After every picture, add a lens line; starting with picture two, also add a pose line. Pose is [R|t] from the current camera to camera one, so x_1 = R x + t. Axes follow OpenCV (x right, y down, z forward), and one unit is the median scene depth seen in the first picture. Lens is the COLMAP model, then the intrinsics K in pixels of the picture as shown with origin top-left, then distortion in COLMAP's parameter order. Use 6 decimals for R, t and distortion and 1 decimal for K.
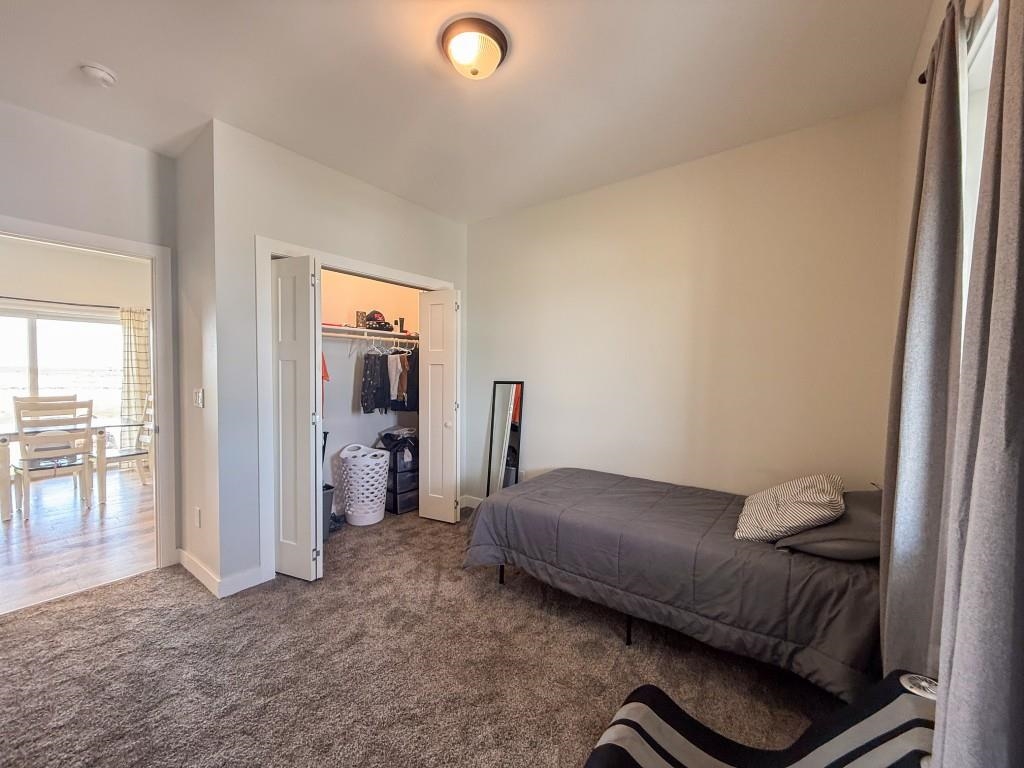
lens RADIAL K [[406.9, 0, 507.4], [0, 406.9, 387.4], [0, 0, 1]] dist [0.000603, 0.001147]
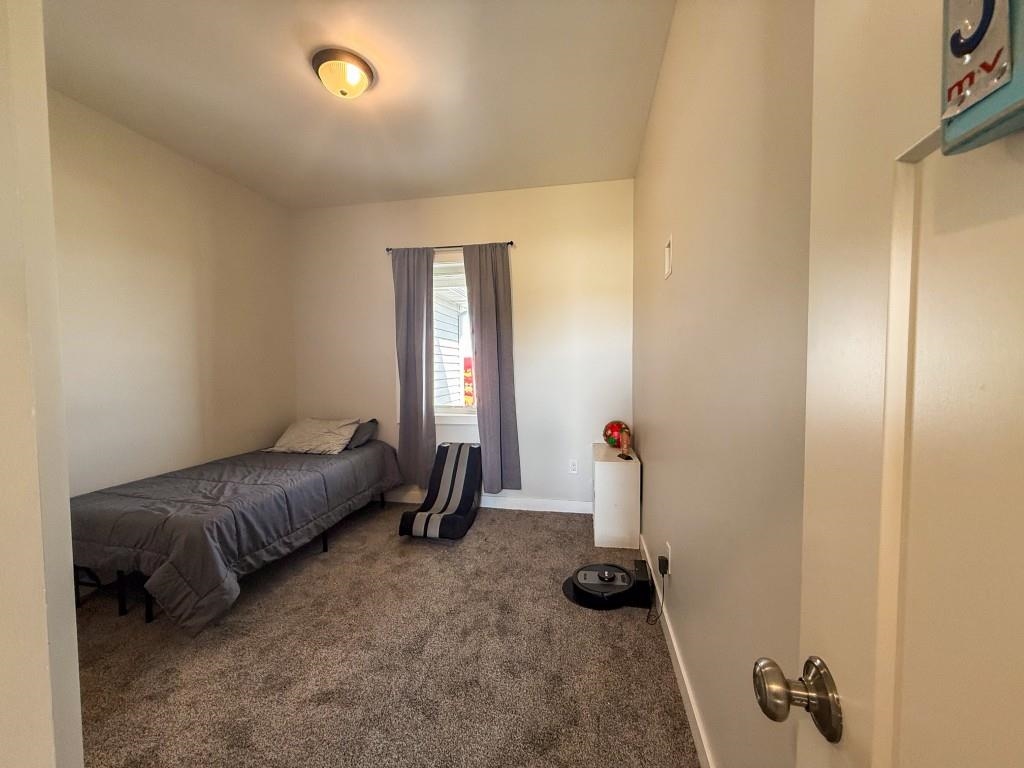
lens RADIAL K [[406.9, 0, 511.3], [0, 406.9, 387.0], [0, 0, 1]] dist [0.000603, 0.001147]
pose [[-0.453336, -0.035990, 0.890613, -1.184572], [0.051754, 0.996436, 0.066610, 0.005497], [-0.889836, 0.076290, -0.449857, 0.992137]]
